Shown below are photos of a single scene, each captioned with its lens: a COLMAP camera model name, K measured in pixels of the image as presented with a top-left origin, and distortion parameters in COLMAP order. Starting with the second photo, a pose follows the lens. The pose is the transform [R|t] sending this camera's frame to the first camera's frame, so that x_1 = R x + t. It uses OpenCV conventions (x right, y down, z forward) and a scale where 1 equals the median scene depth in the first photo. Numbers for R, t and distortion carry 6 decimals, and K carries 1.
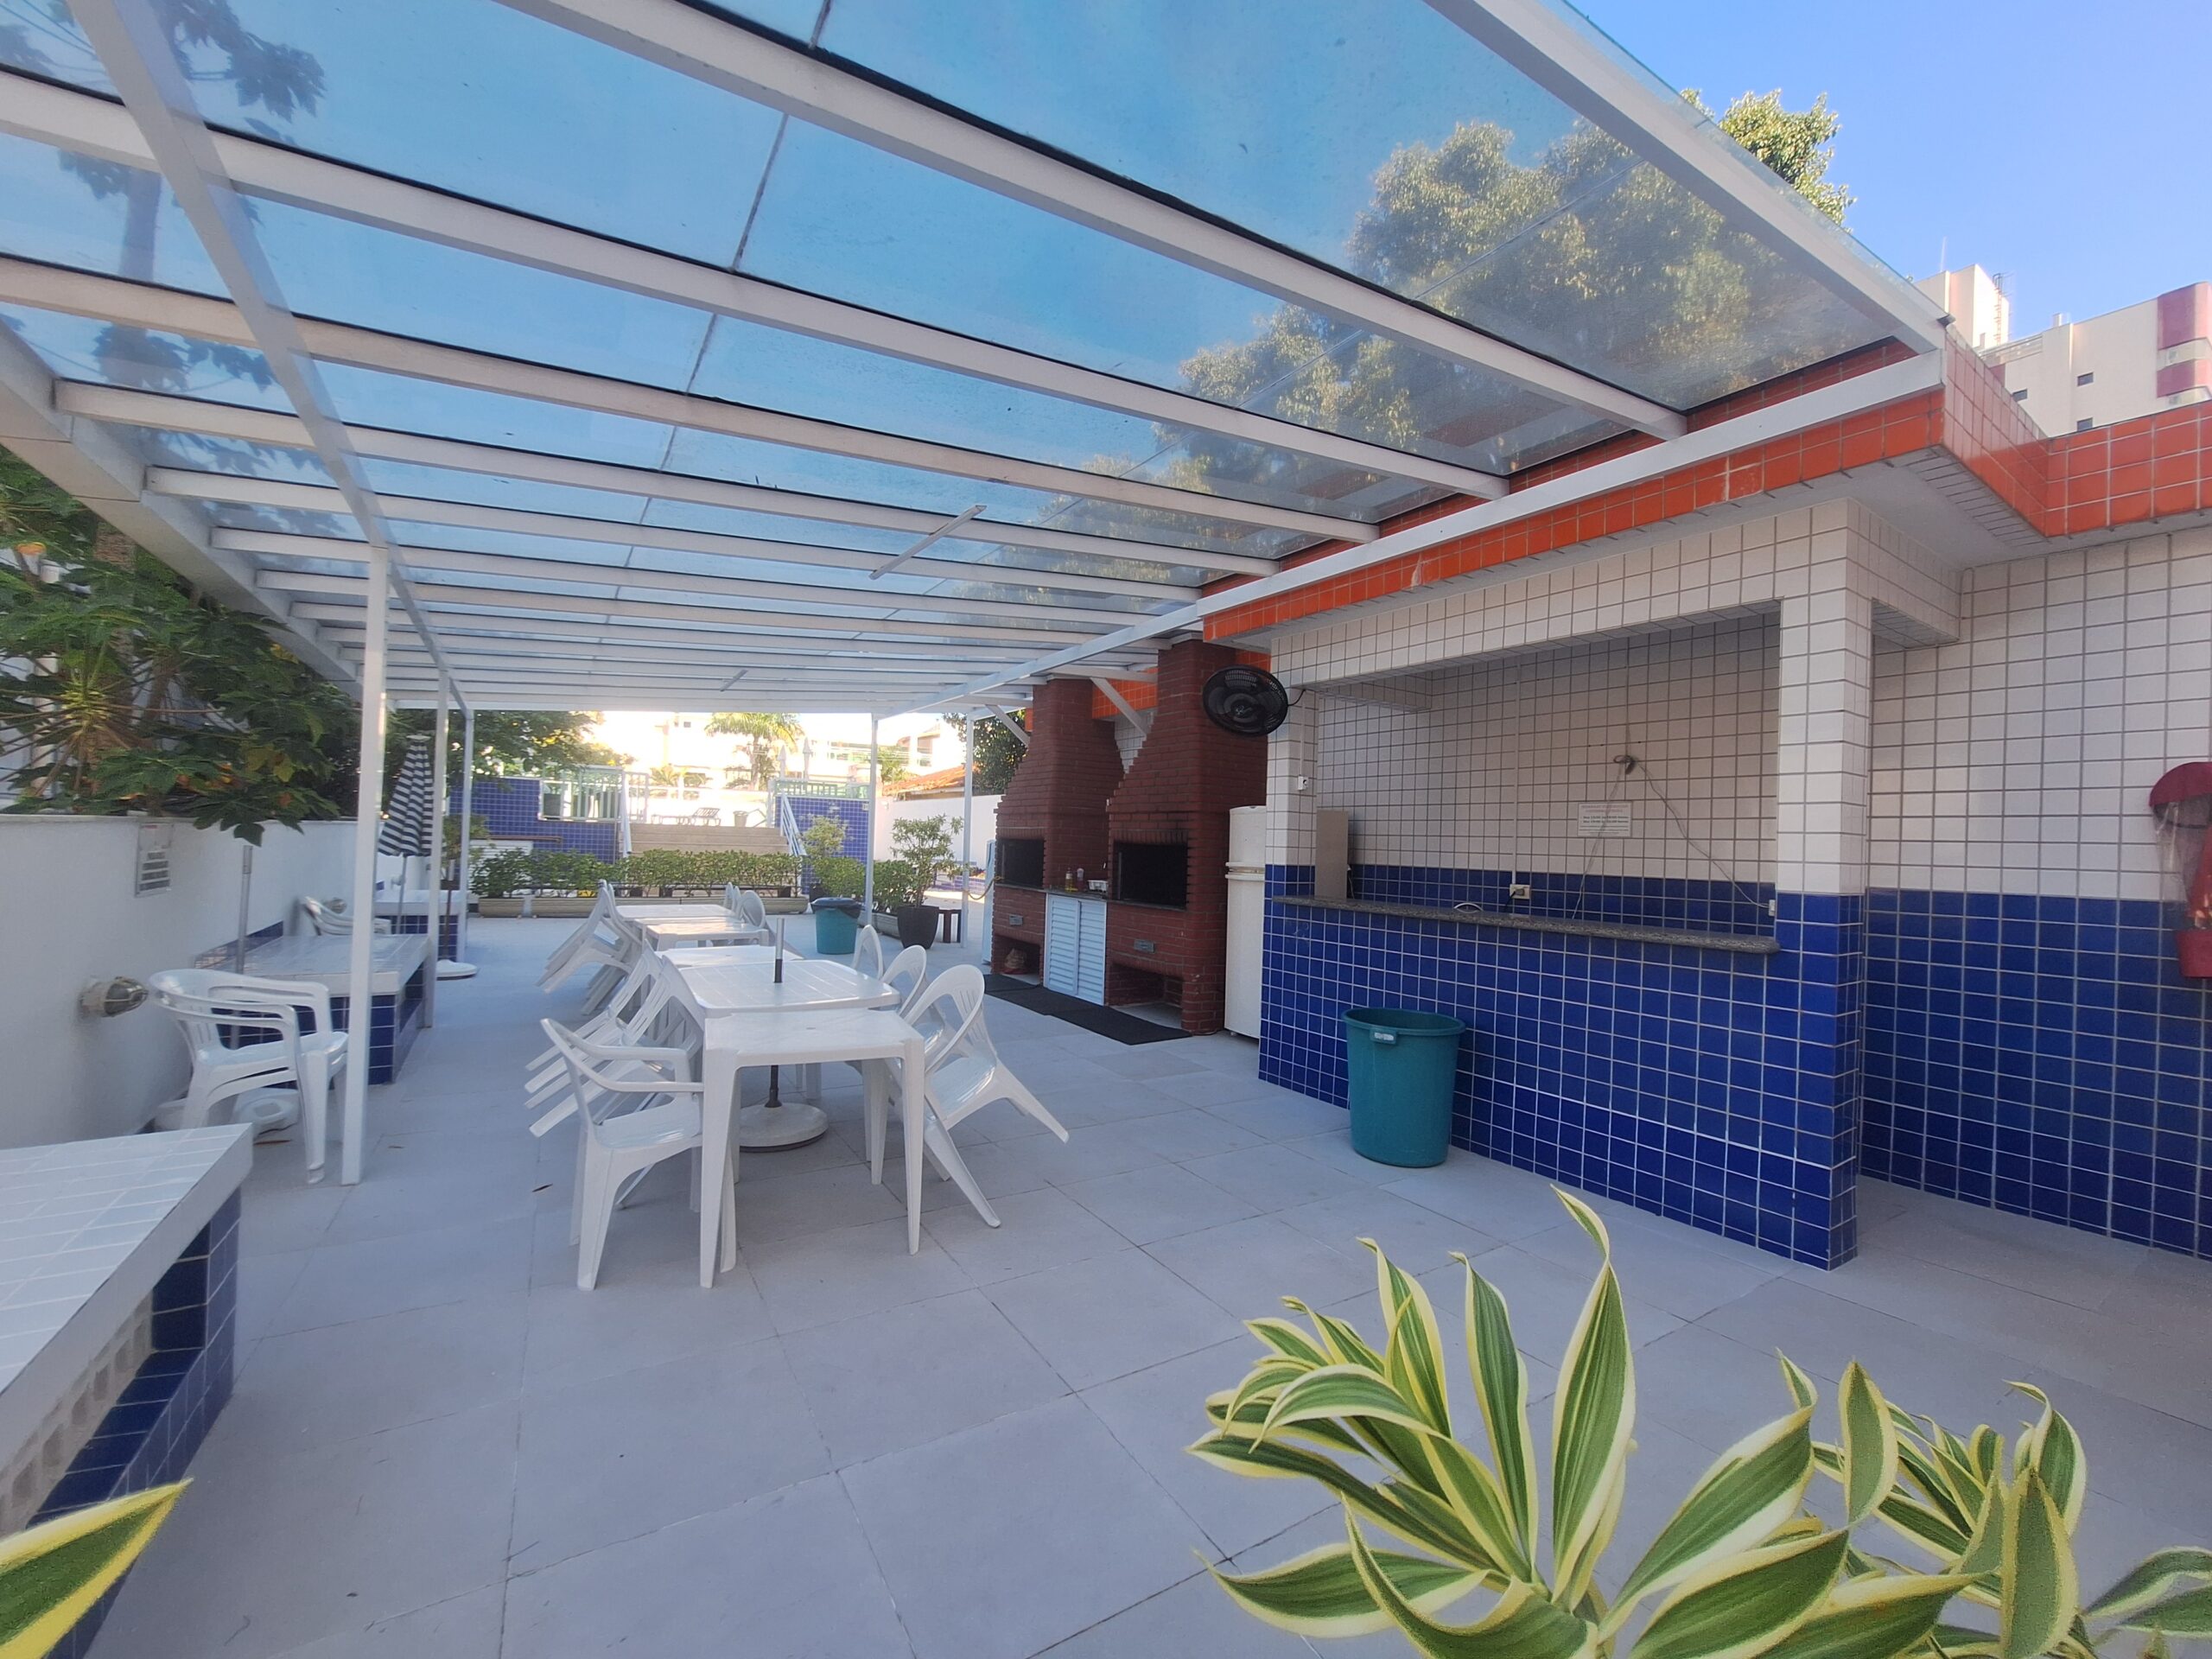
lens RADIAL K [[883.2, 0, 1093.3], [0, 883.2, 836.6], [0, 0, 1]] dist [-0.012463, 0.007428]
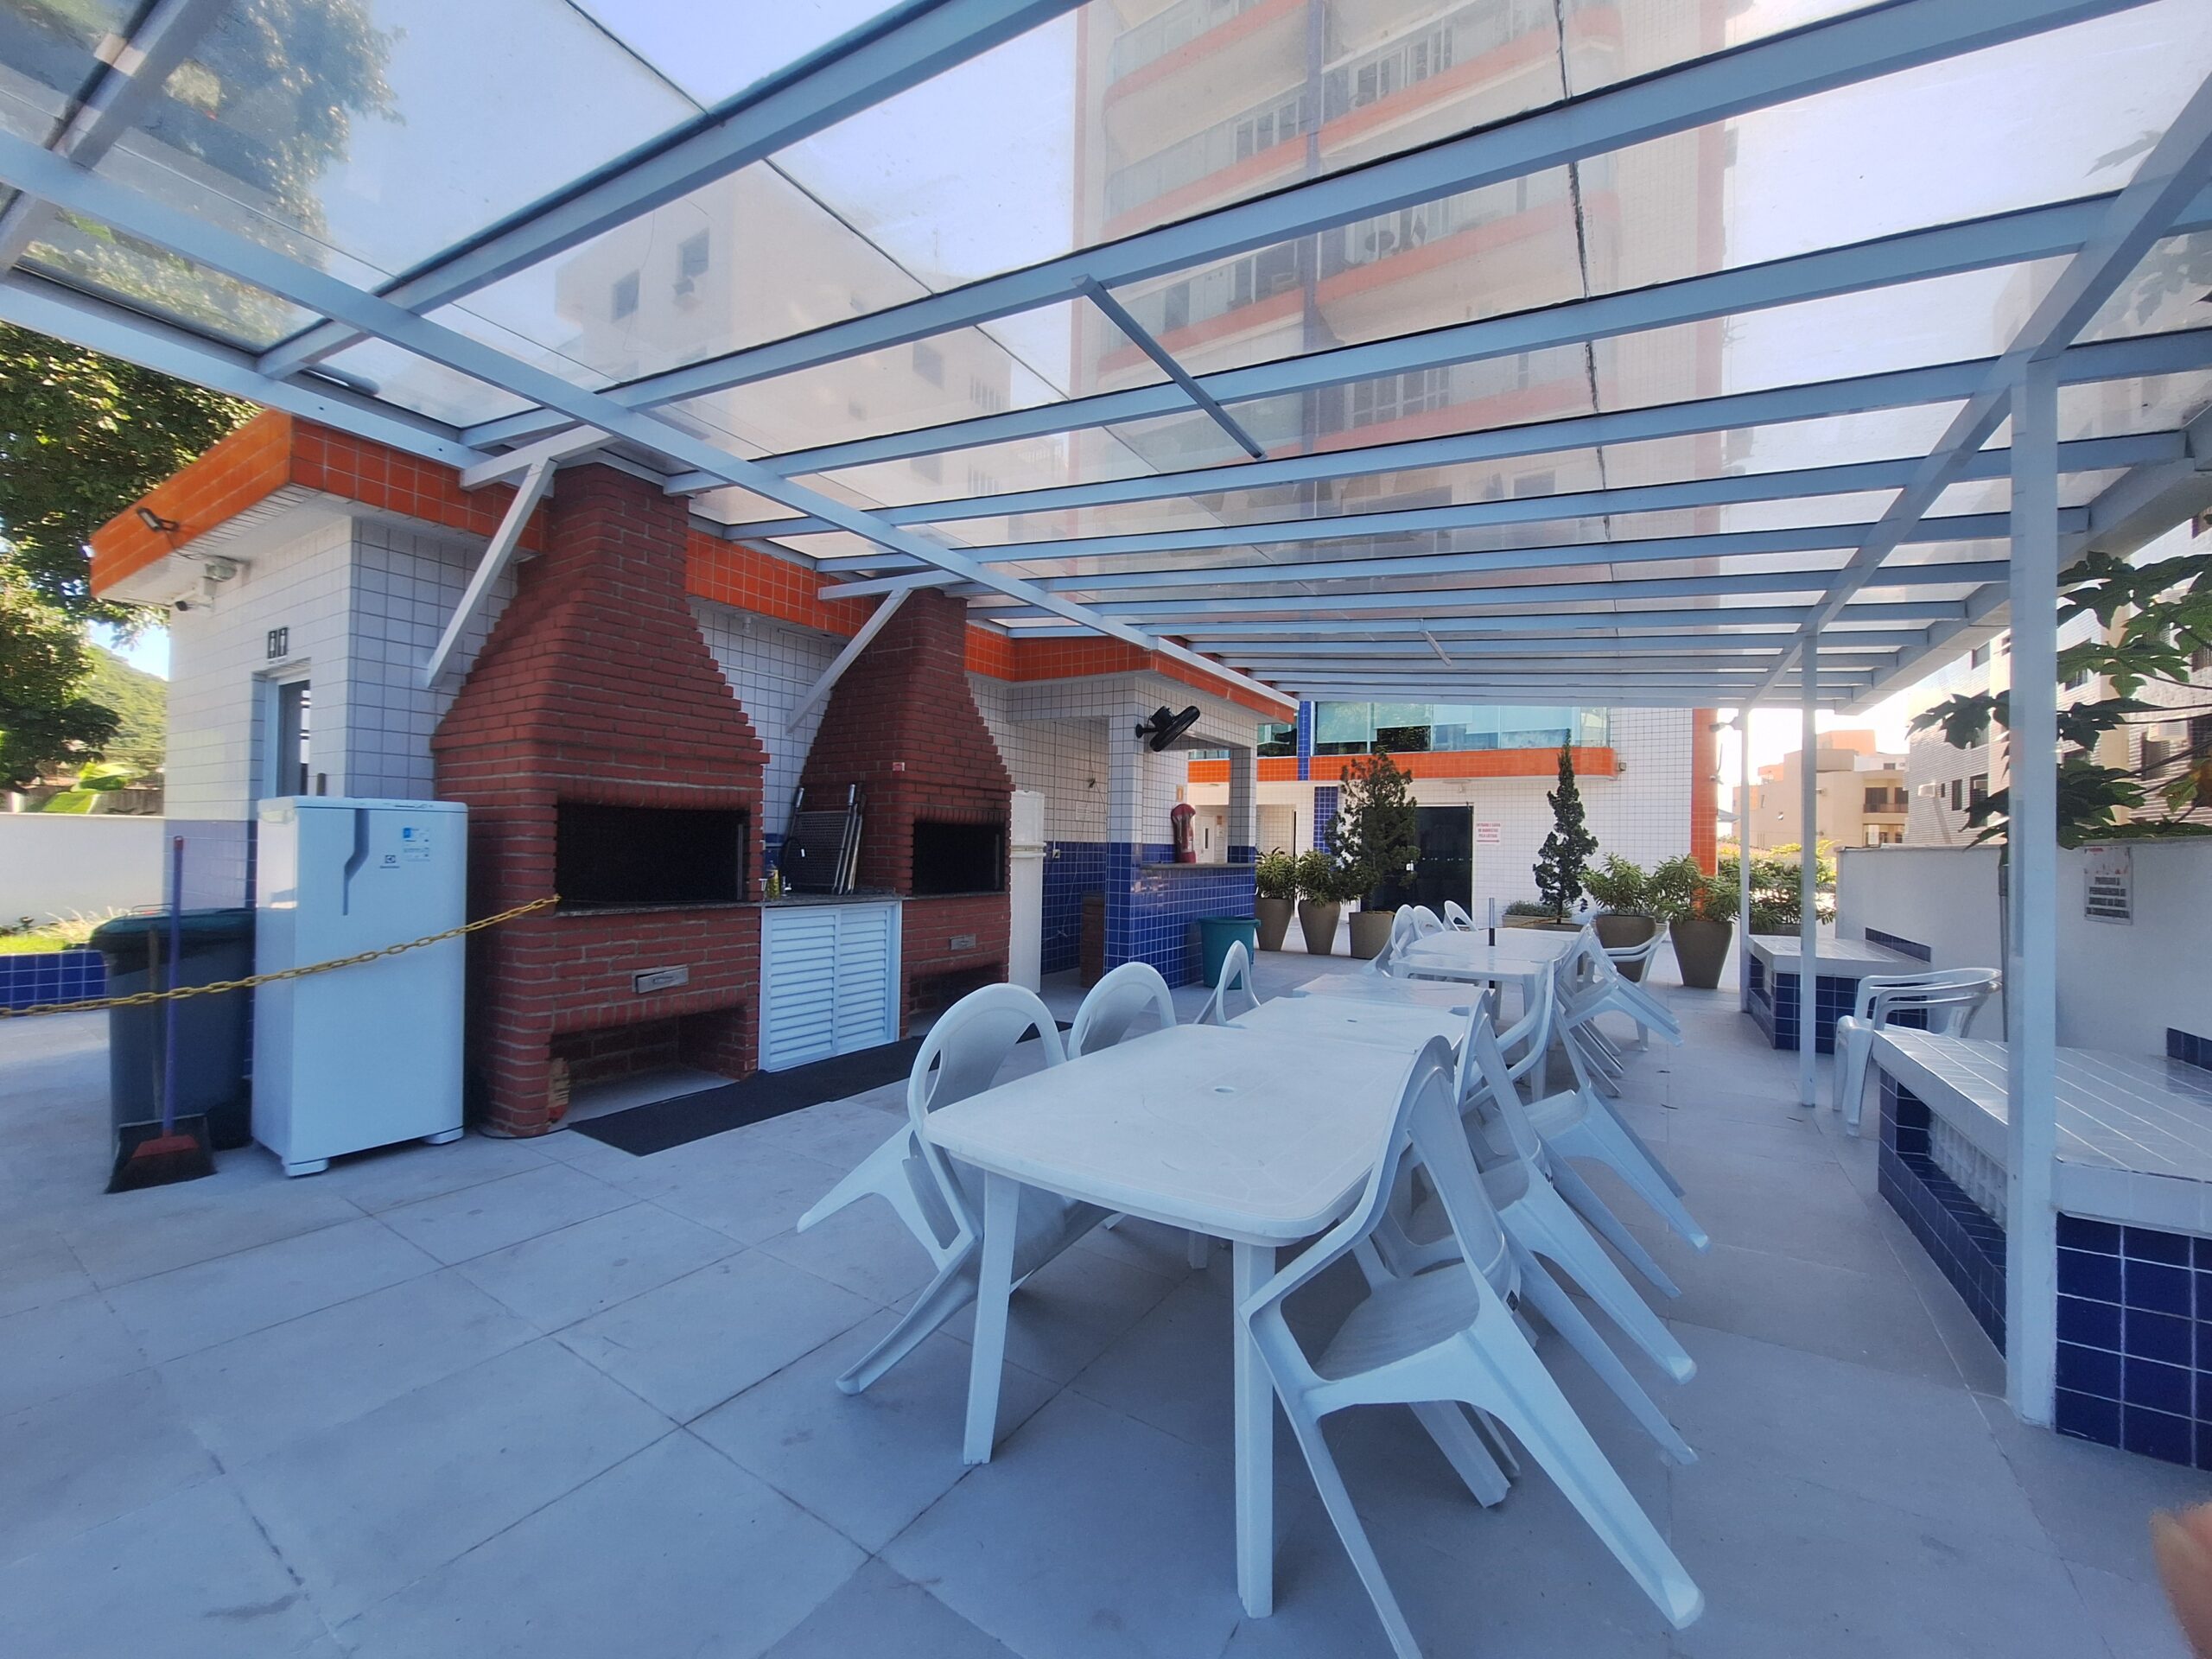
lens RADIAL K [[883.2, 0, 1093.3], [0, 883.2, 836.6], [0, 0, 1]] dist [-0.012463, 0.007428]
pose [[-0.436215, -0.031571, 0.899288, -0.612339], [-0.040786, 0.999051, 0.015289, 0.002320], [-0.898918, -0.030009, -0.437089, 1.003754]]
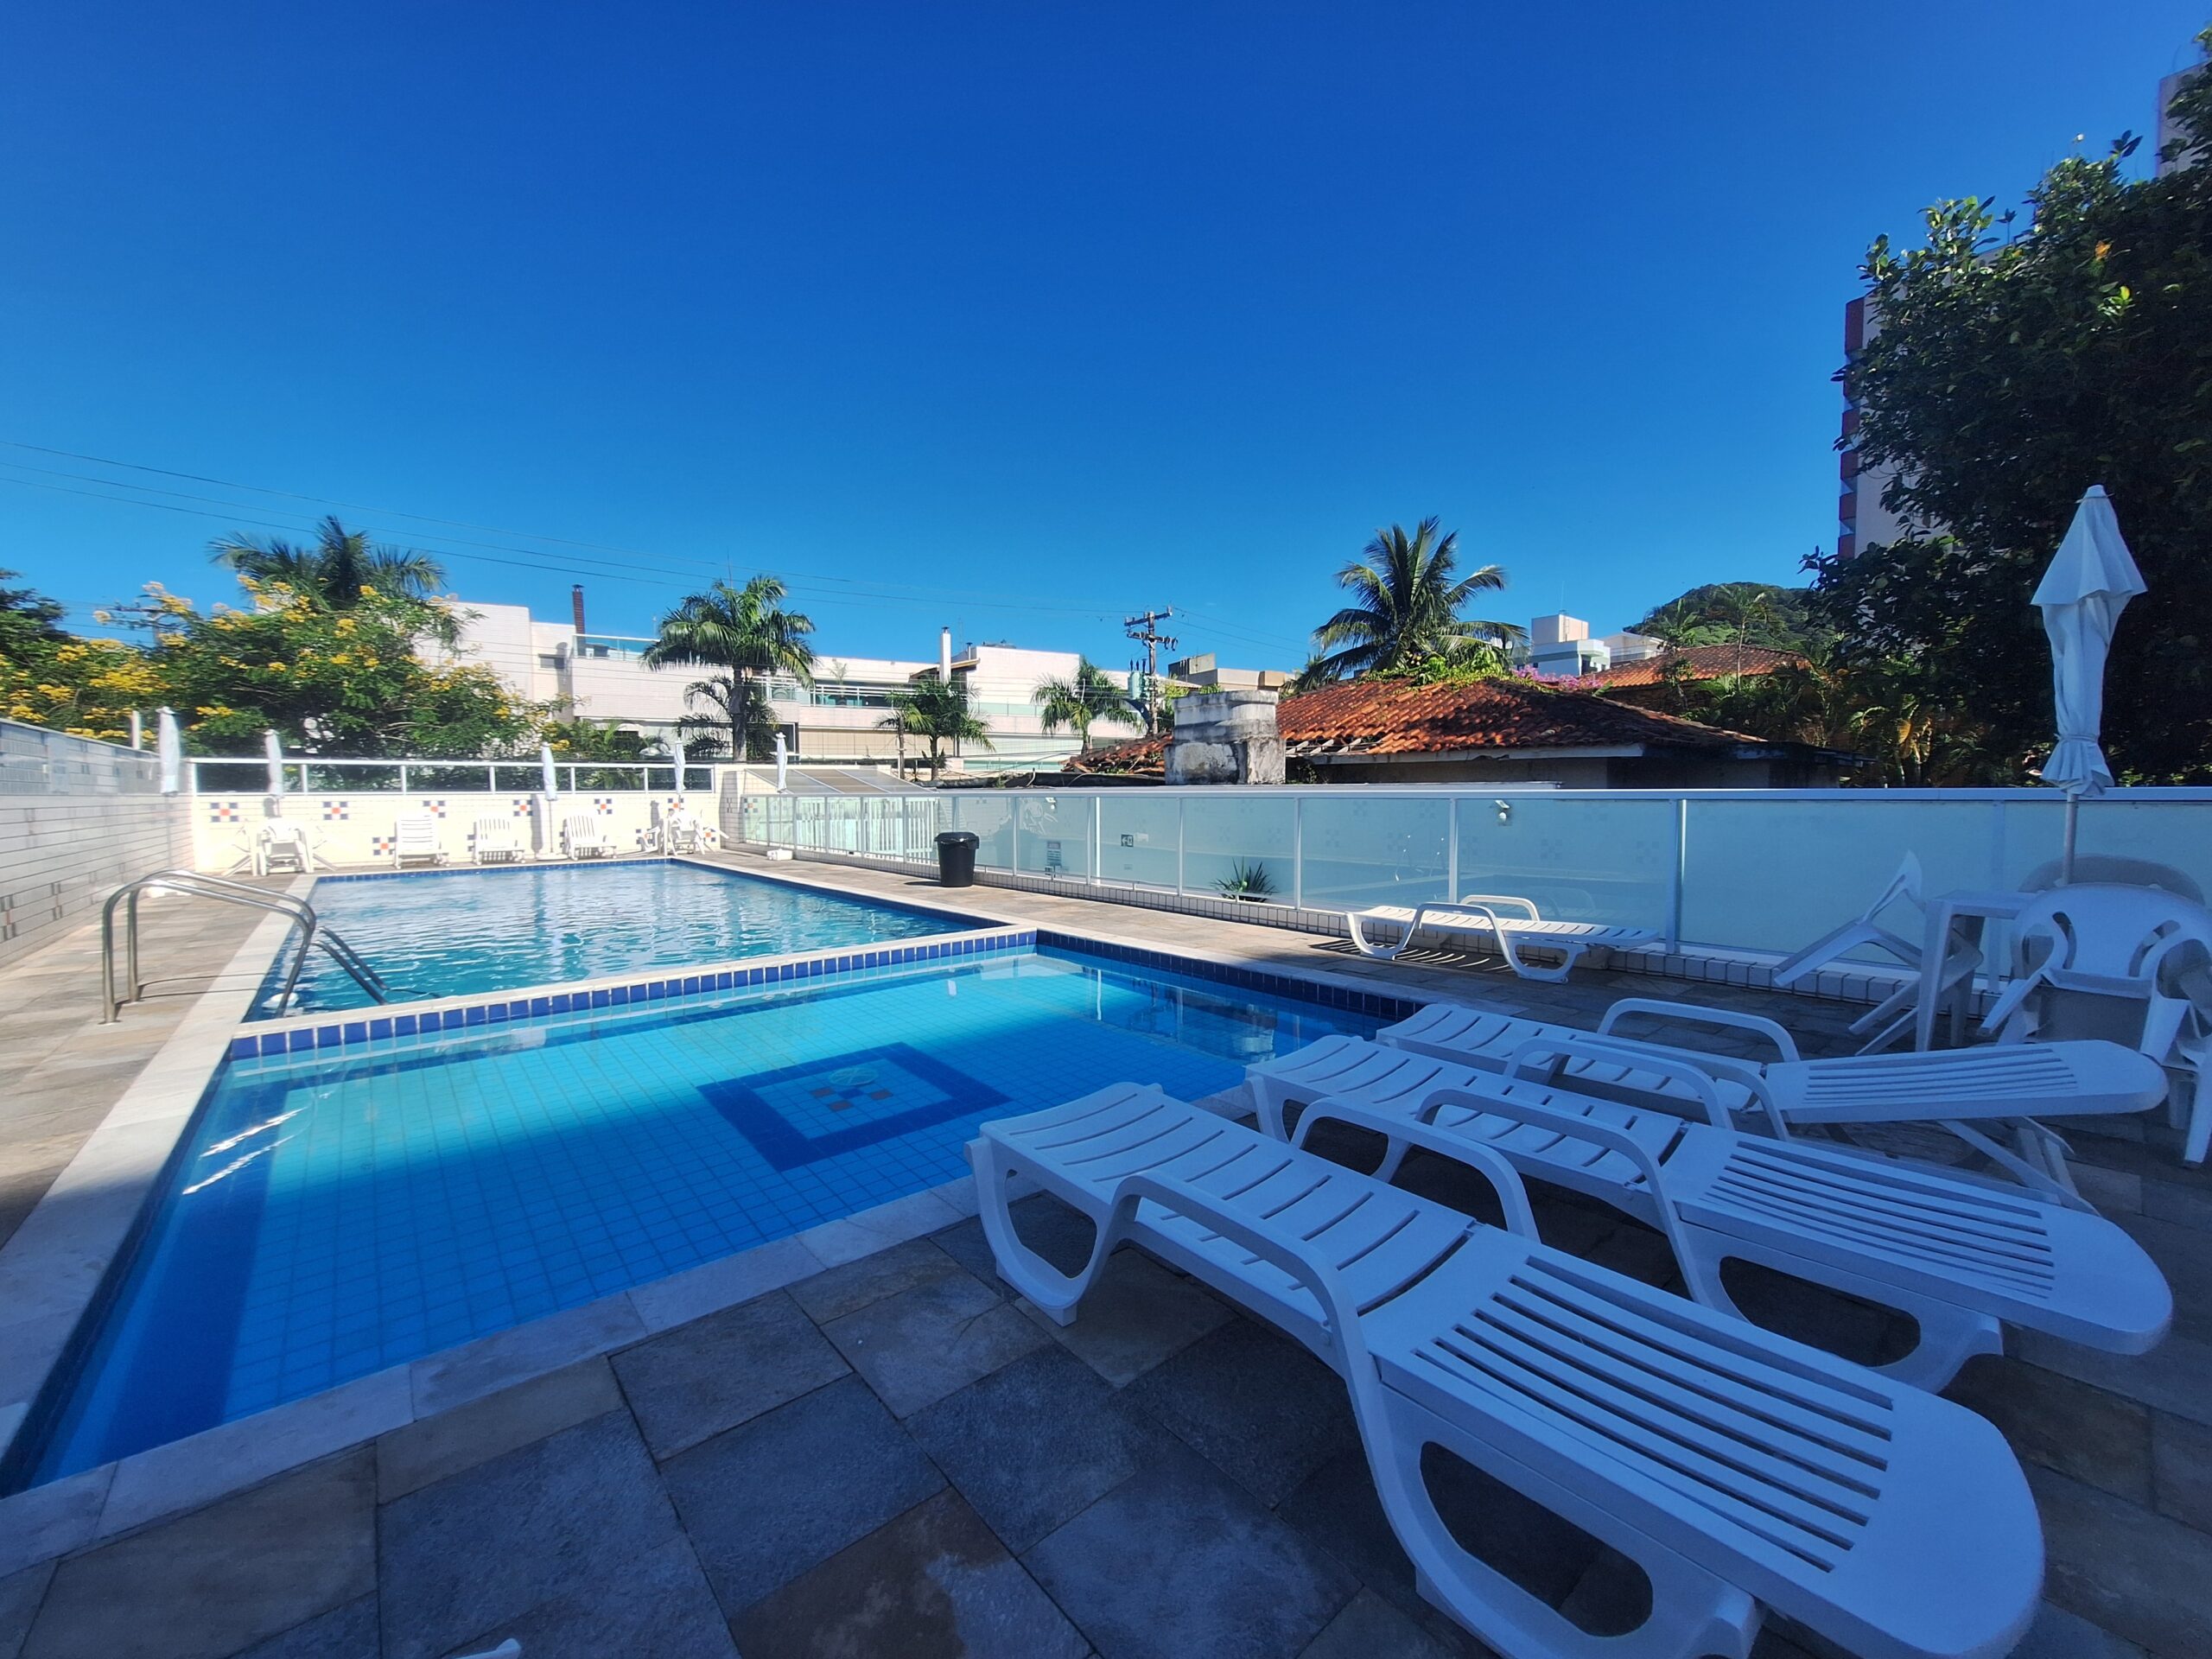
lens RADIAL K [[881.5, 0, 1085.9], [0, 881.5, 835.1], [0, 0, 1]] dist [-0.040995, 0.030354]
pose [[0.989987, -0.045464, 0.133633, -1.460495], [0.037667, 0.997469, 0.060311, -0.171183], [-0.136037, -0.054673, 0.989194, 2.389799]]
